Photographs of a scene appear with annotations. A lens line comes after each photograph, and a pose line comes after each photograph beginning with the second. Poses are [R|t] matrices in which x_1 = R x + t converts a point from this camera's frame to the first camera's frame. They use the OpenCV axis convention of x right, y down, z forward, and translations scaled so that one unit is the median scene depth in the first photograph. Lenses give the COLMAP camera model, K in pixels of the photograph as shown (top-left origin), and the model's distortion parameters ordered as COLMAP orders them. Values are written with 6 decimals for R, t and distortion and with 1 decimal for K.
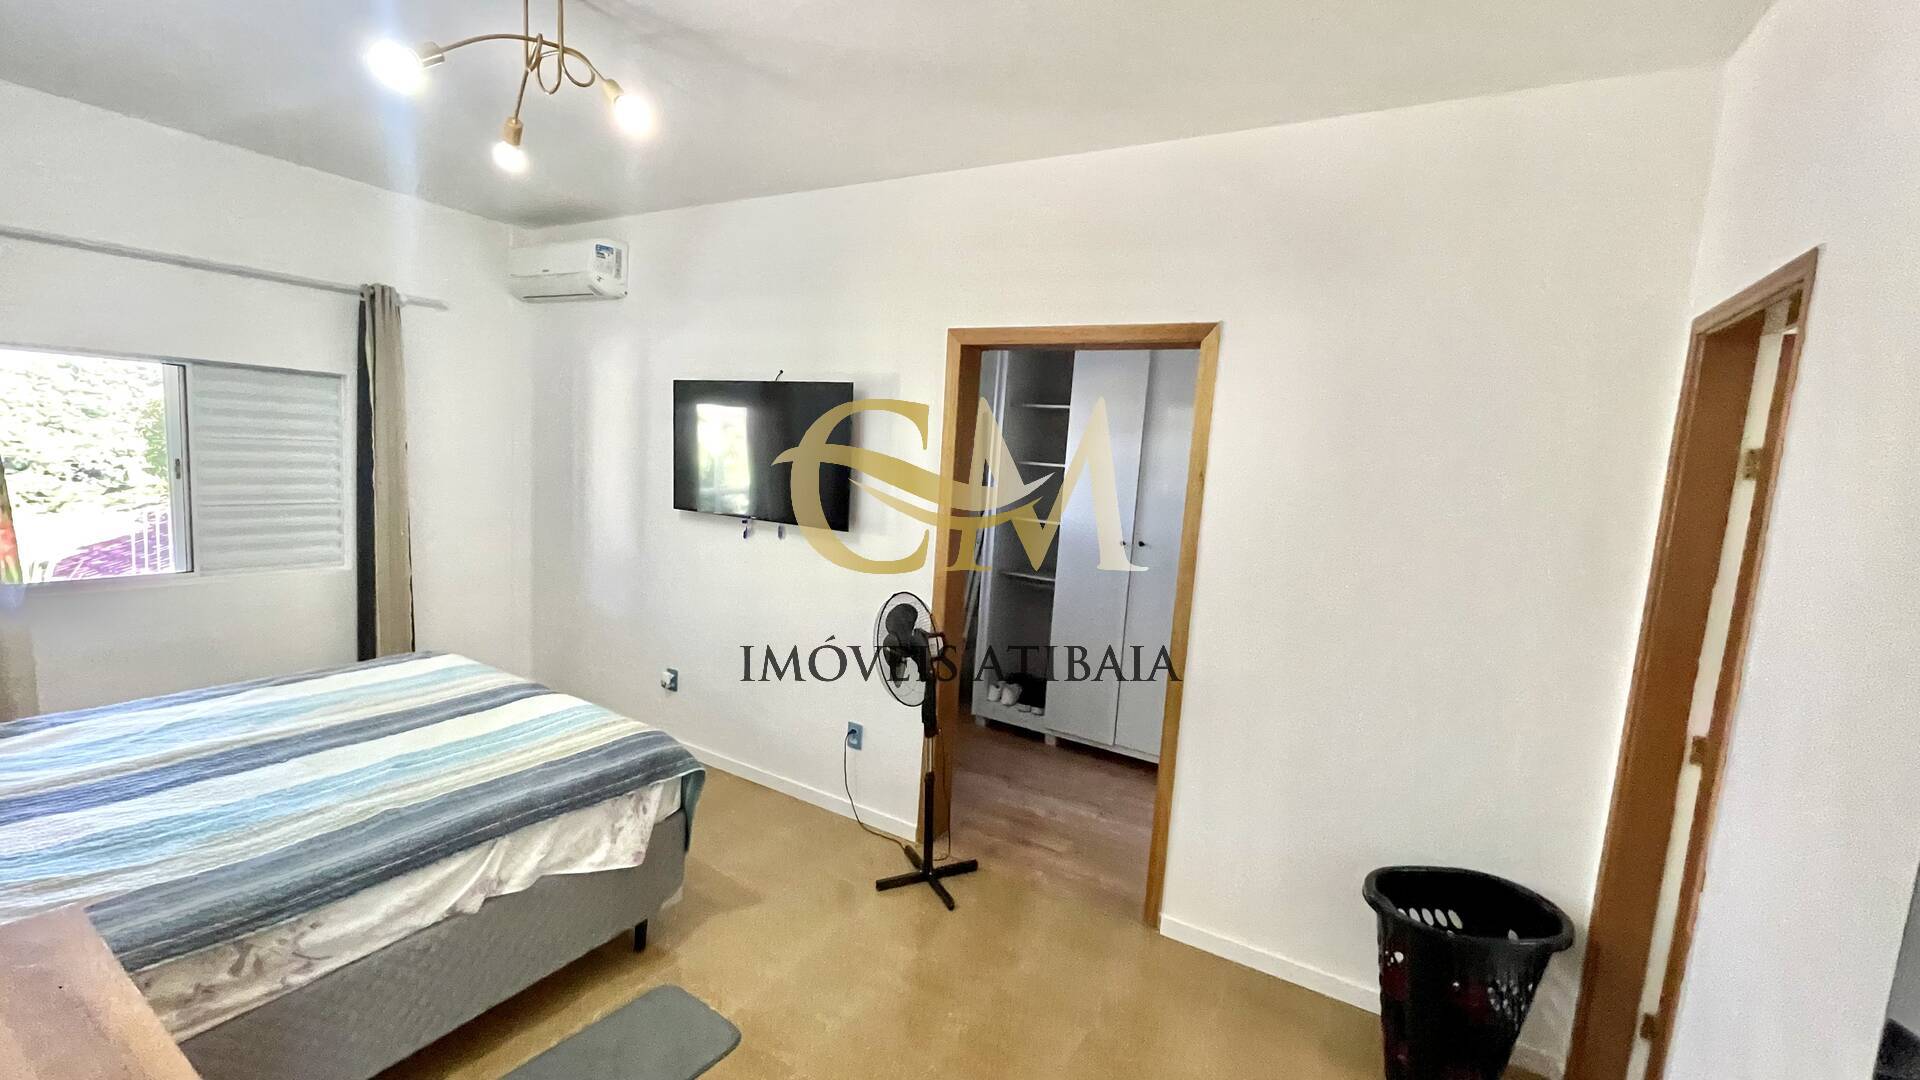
lens RADIAL K [[777.4, 0, 953.2], [0, 777.4, 538.3], [0, 0, 1]] dist [0.002936, 0.000768]
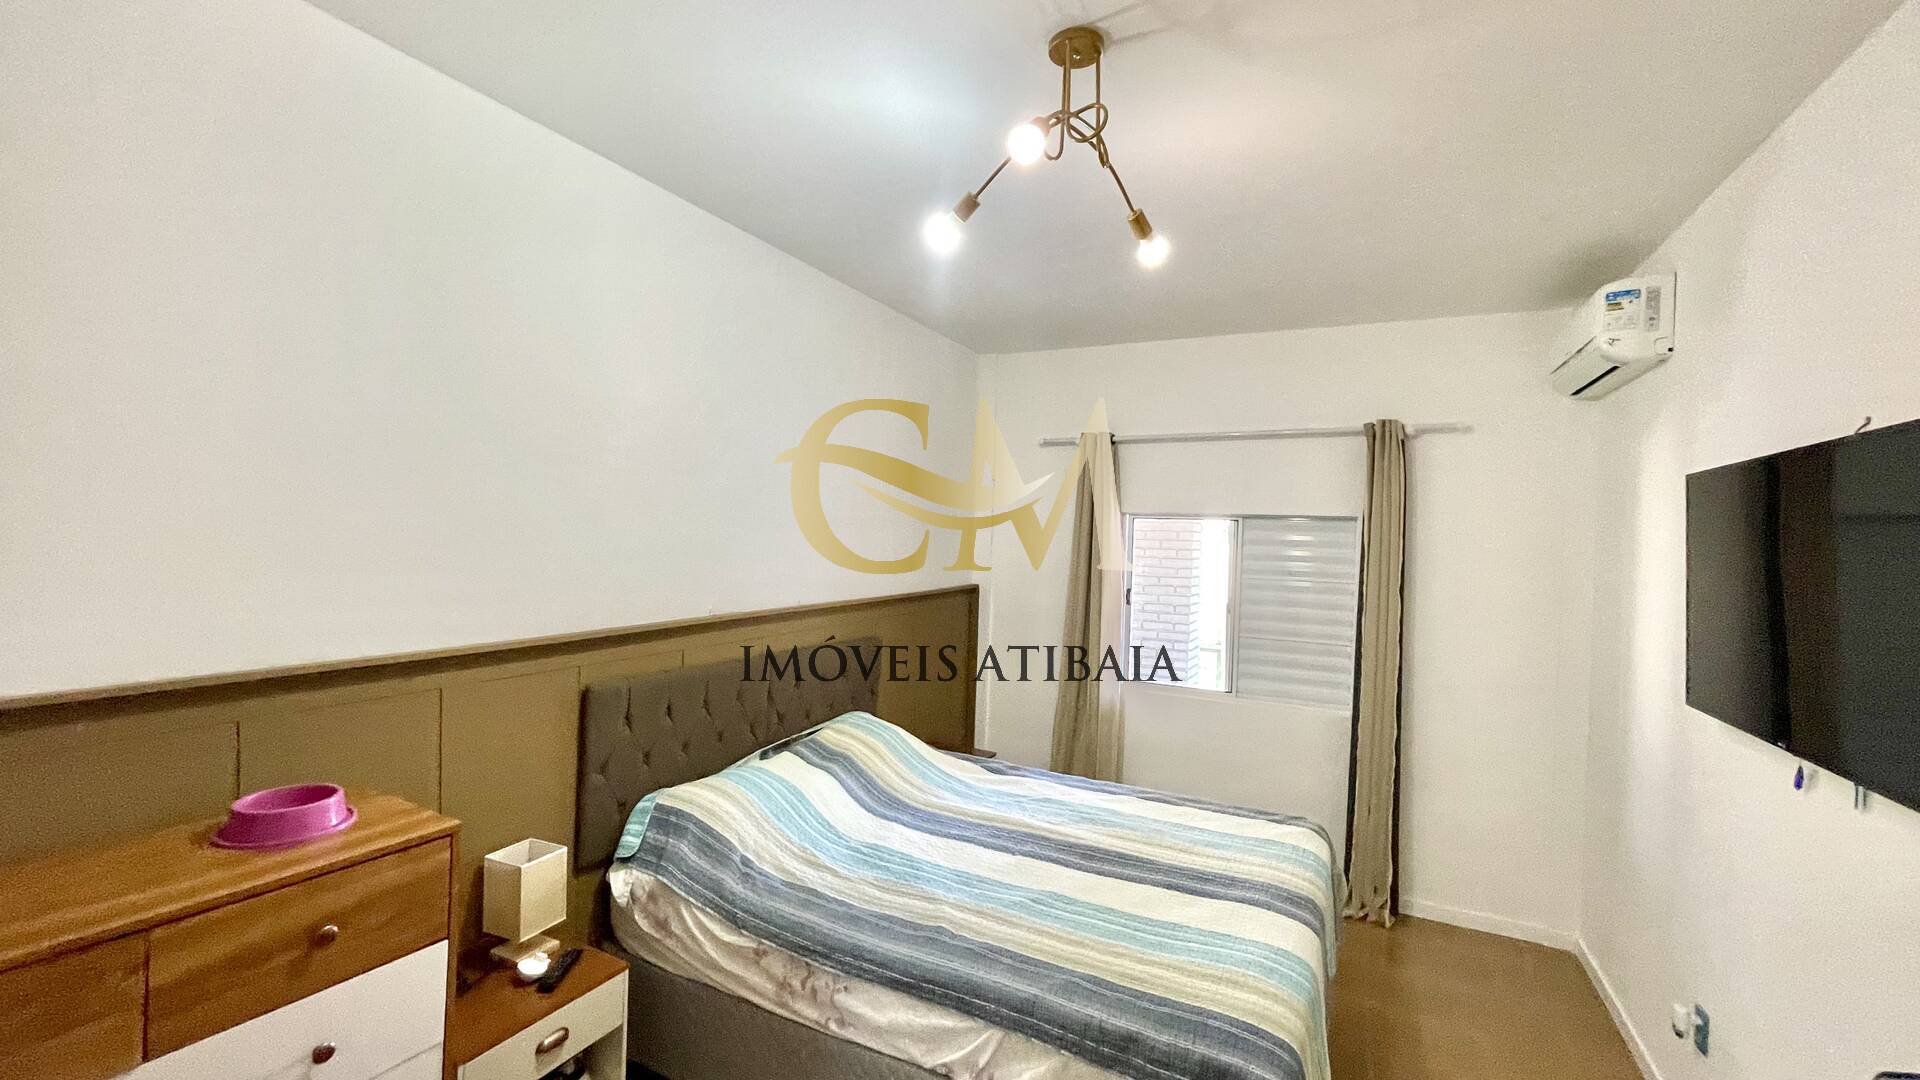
lens RADIAL K [[777.4, 0, 954.5], [0, 777.4, 539.9], [0, 0, 1]] dist [0.002936, 0.000768]
pose [[0.072780, -0.054270, -0.995870, 0.267435], [-0.140367, 0.988022, -0.064100, -0.075897], [0.987421, 0.144453, 0.064290, 0.723739]]
